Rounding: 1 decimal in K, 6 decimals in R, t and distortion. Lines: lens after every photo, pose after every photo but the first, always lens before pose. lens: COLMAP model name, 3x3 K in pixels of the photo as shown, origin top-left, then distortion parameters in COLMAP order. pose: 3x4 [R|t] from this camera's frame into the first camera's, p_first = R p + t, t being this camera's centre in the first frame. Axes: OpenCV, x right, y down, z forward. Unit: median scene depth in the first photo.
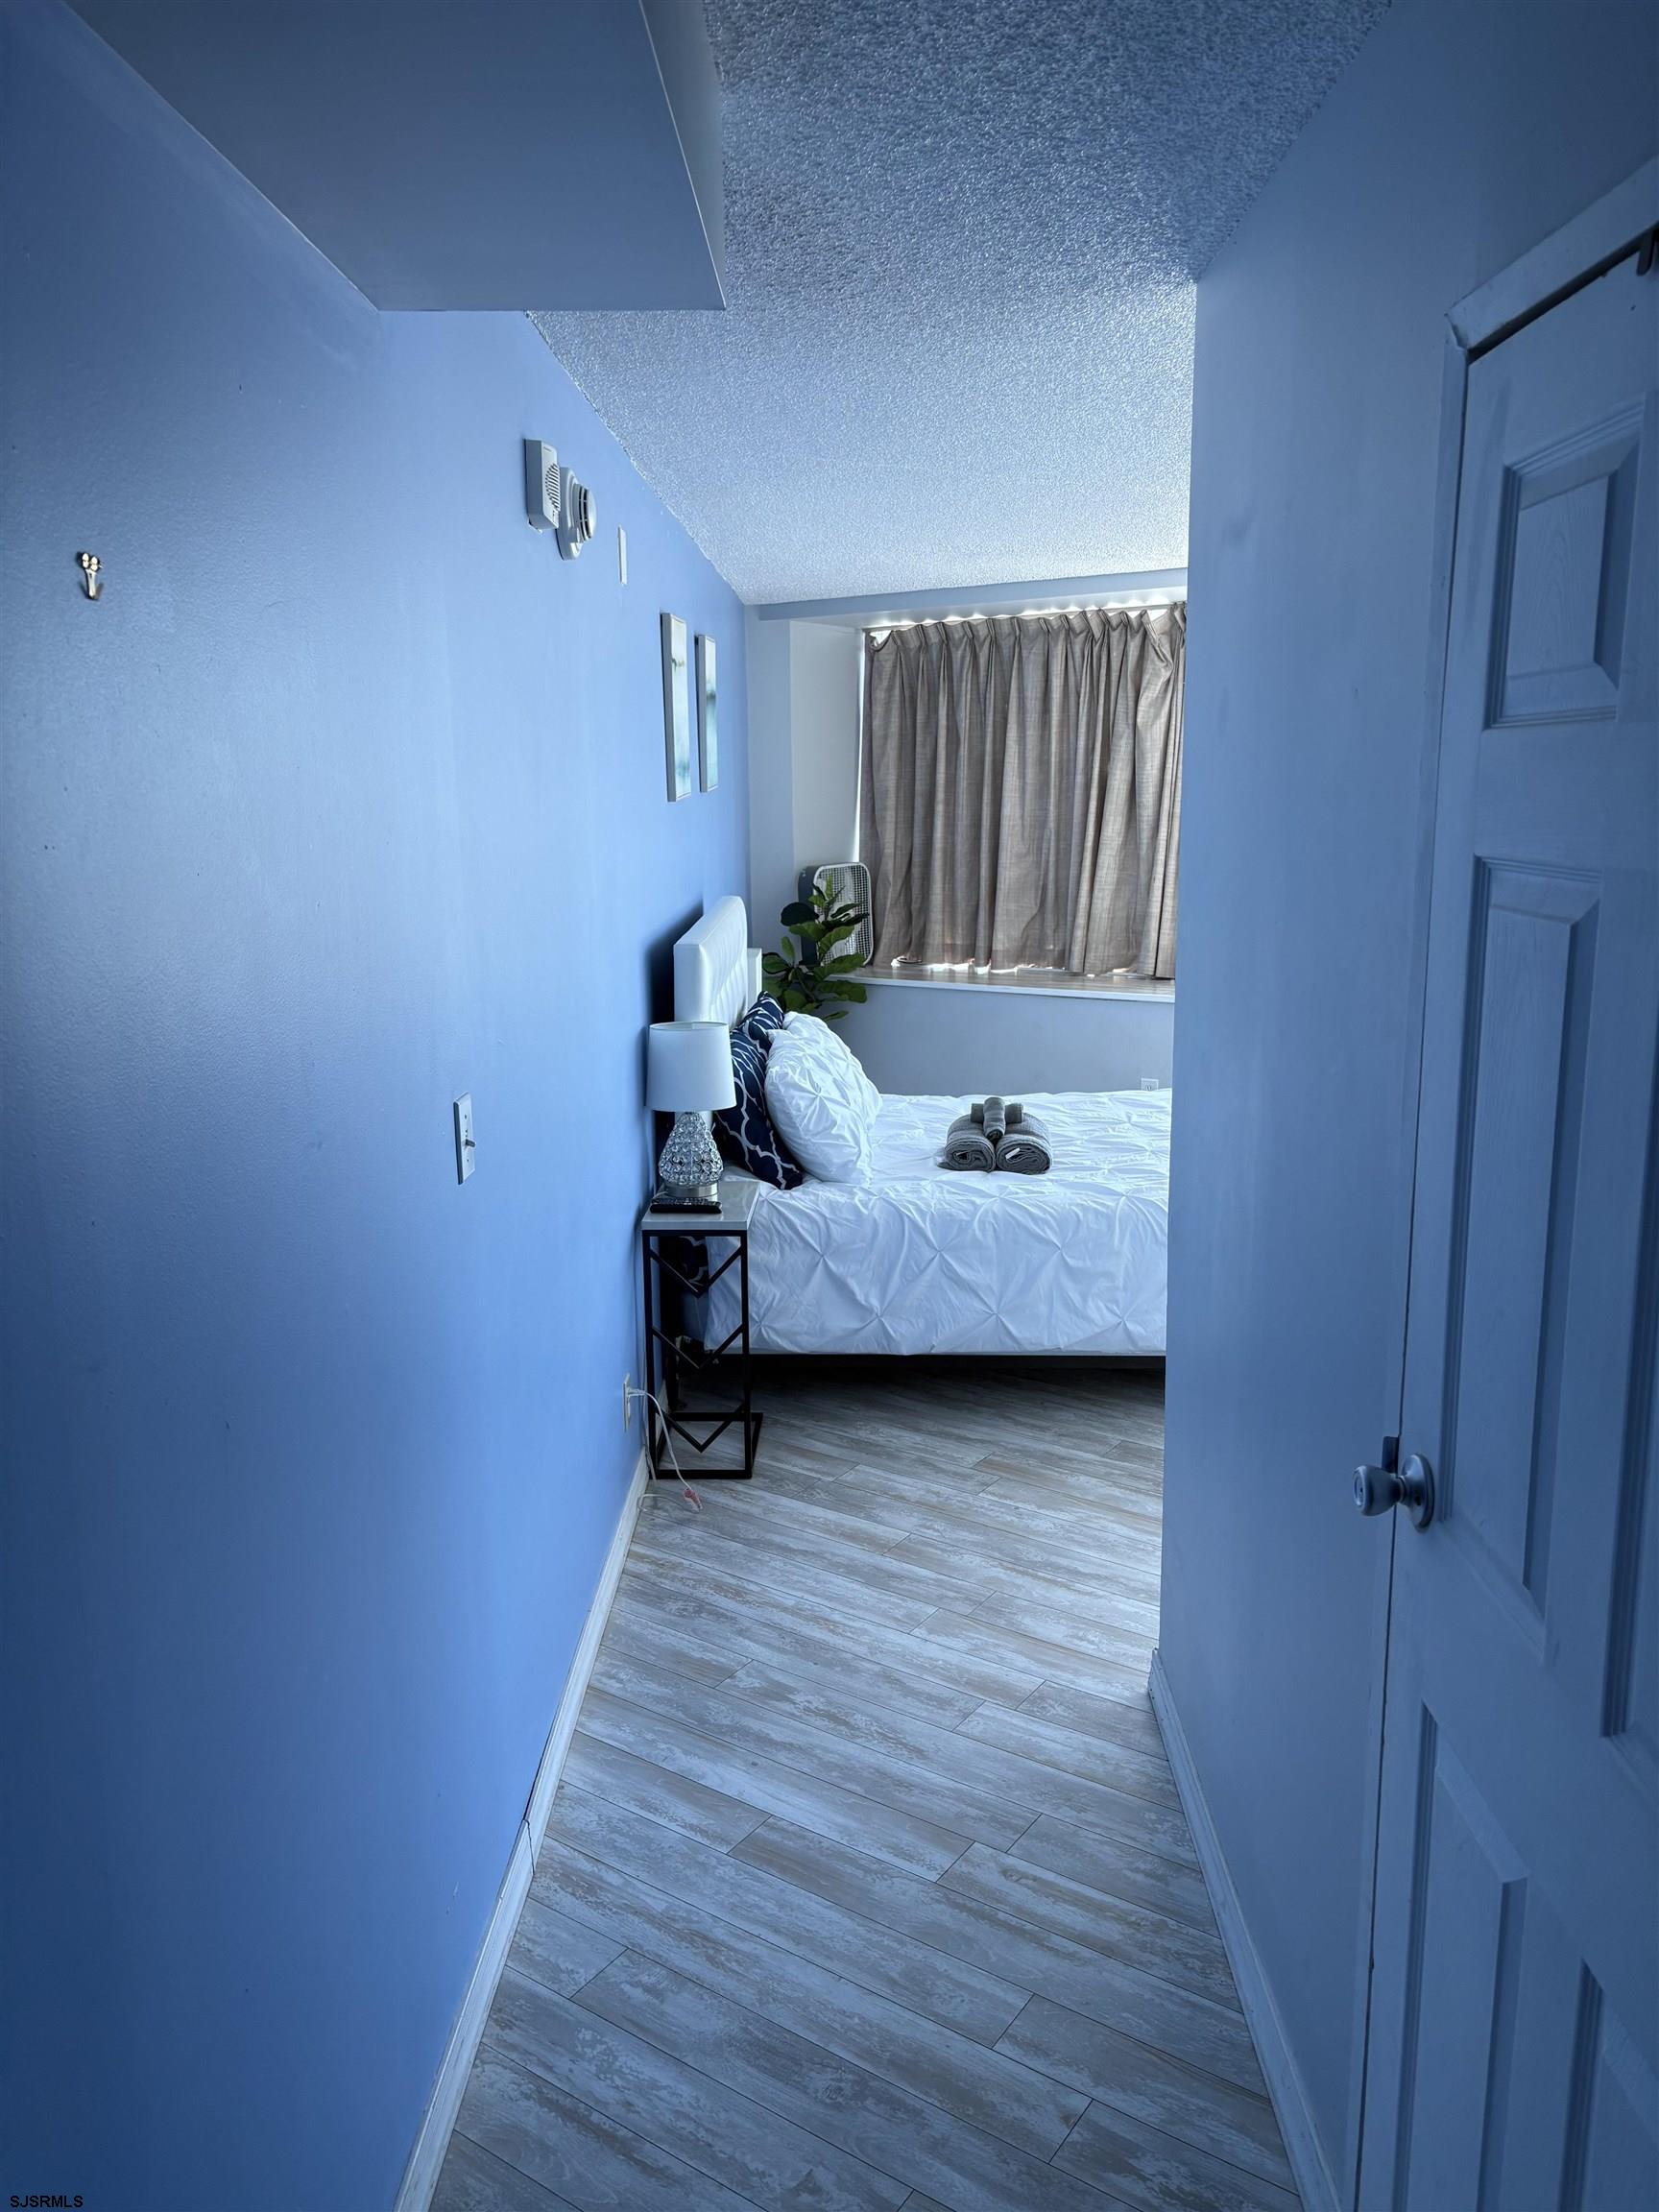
lens RADIAL K [[1662.5, 0, 829.5], [0, 1662.5, 1106.0], [0, 0, 1]] dist [0.034132, -0.042798]
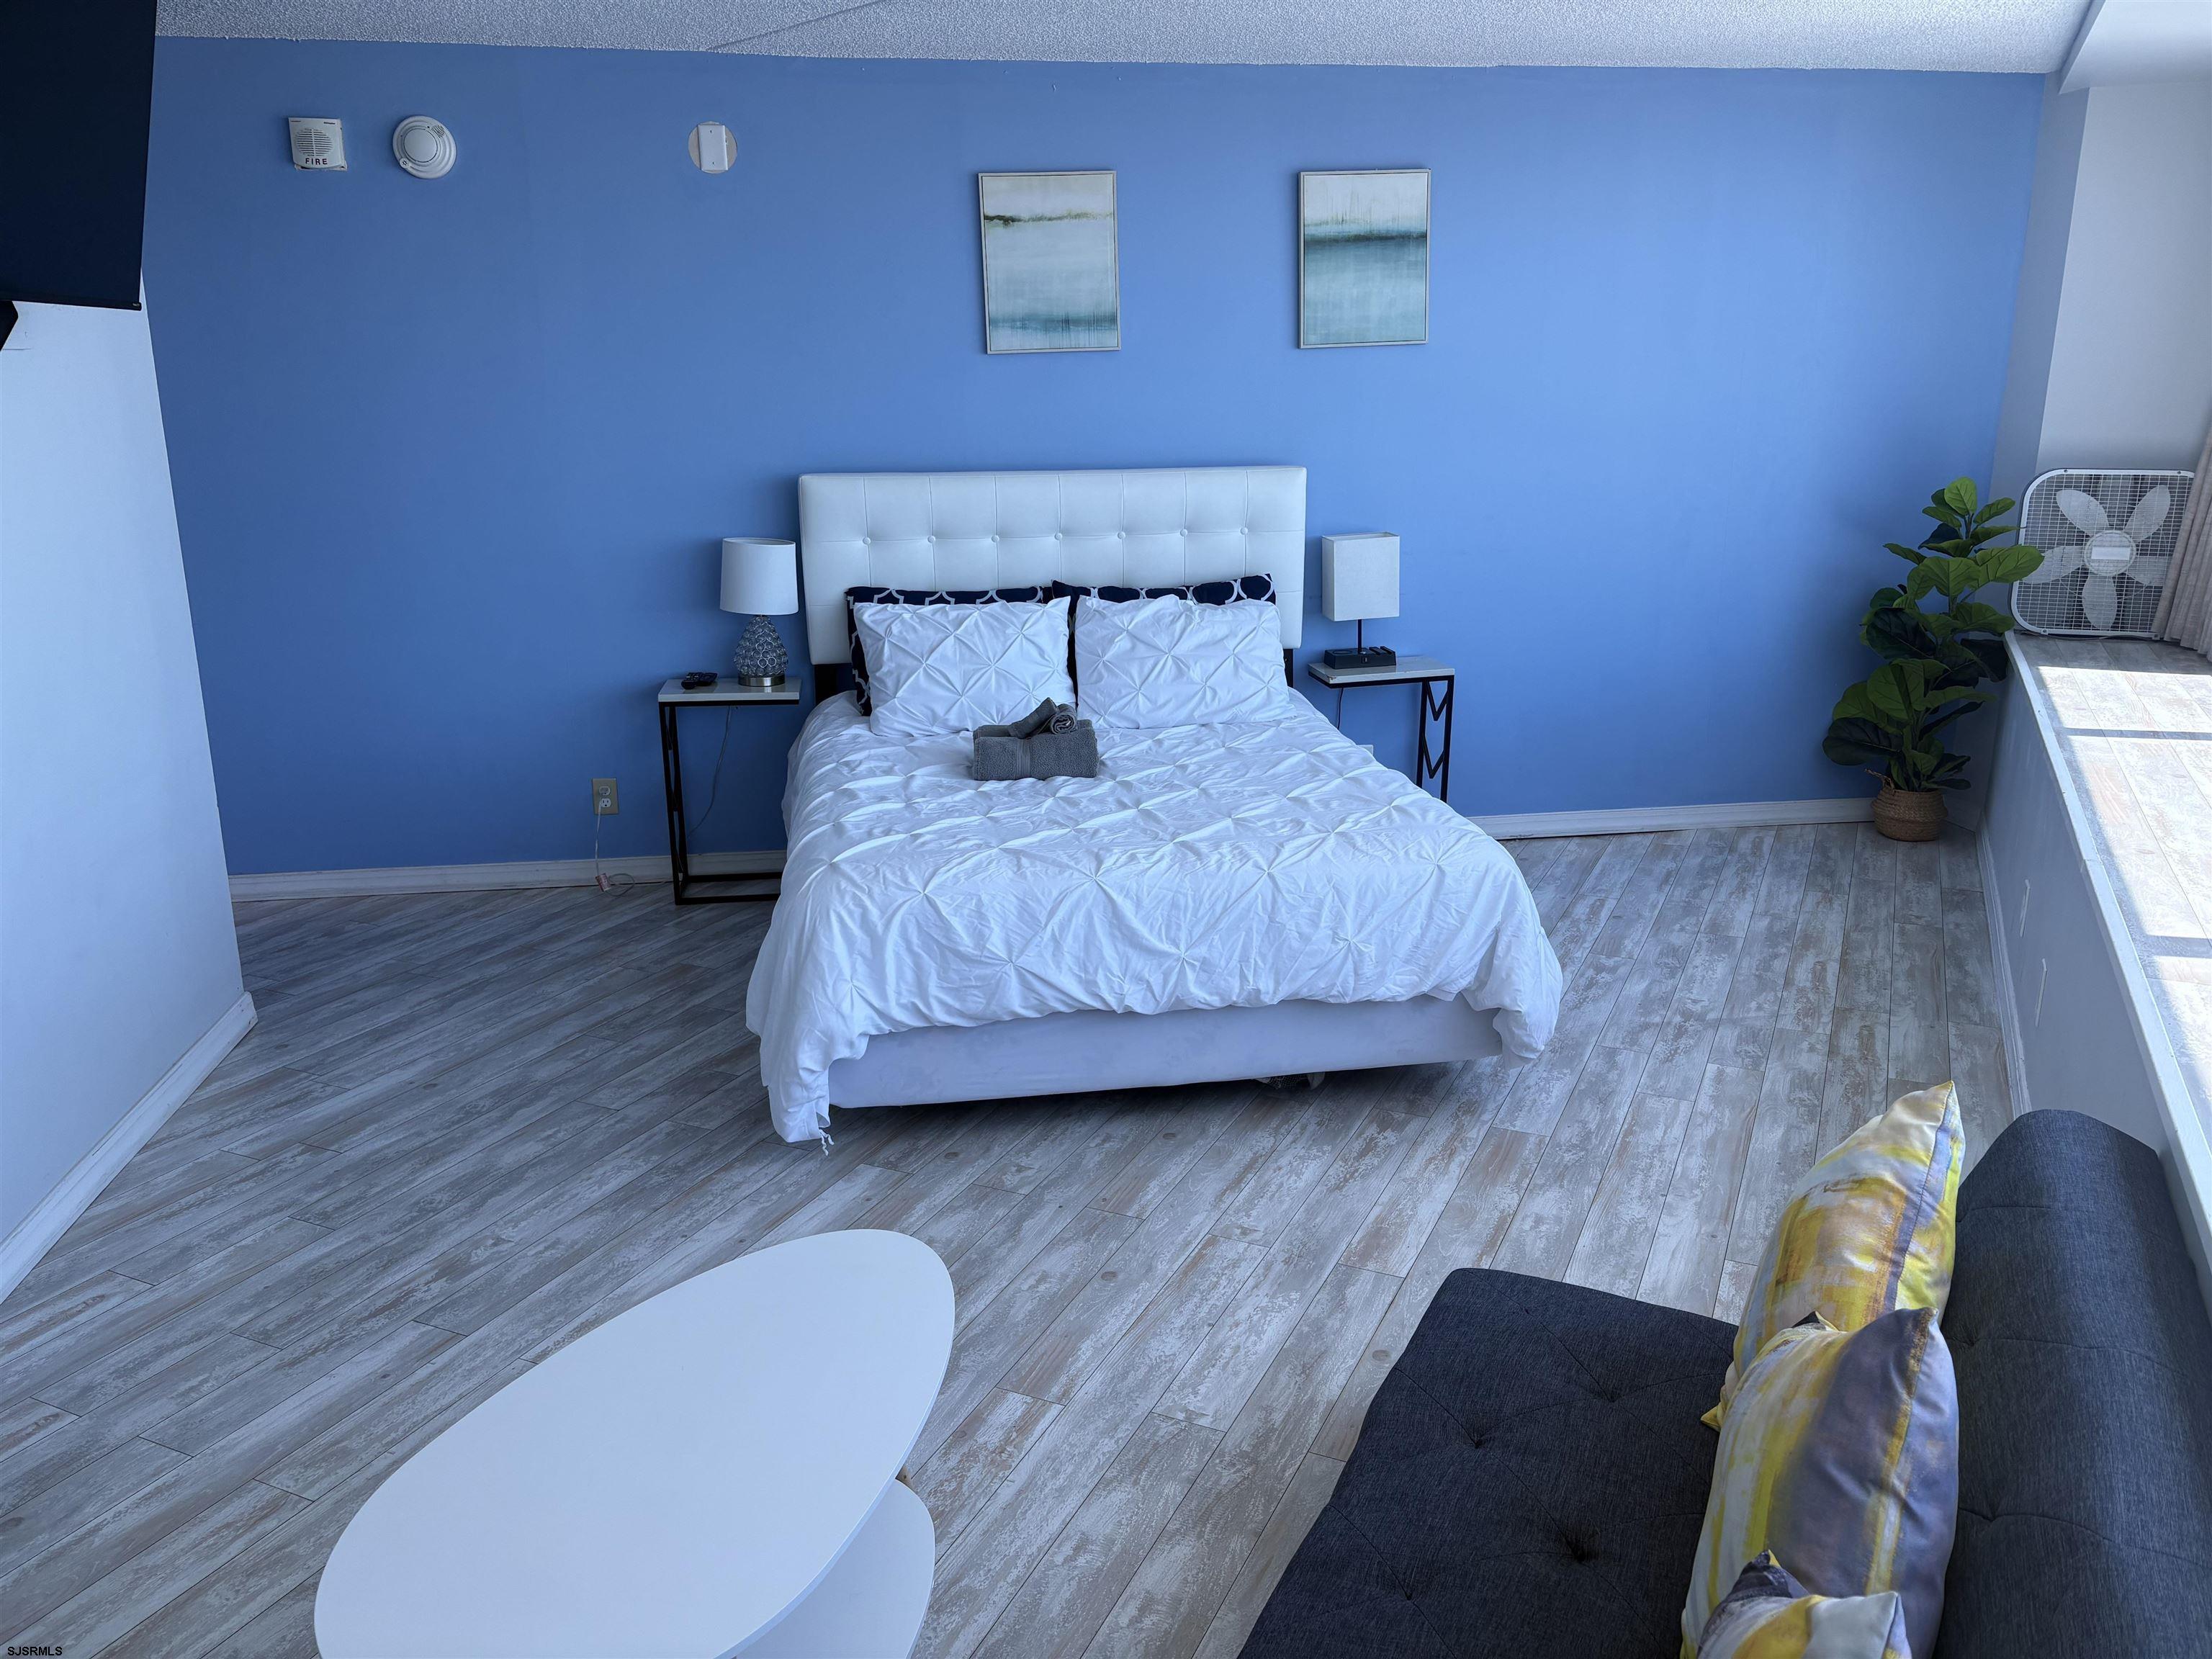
lens RADIAL K [[1674.1, 0, 1052.2], [0, 1674.1, 838.1], [0, 0, 1]] dist [0.074012, -0.075114]
pose [[0.145446, 0.270701, -0.951613, 1.320695], [-0.187138, 0.952005, 0.242210, -0.204039], [0.971506, 0.142854, 0.189124, 1.153645]]
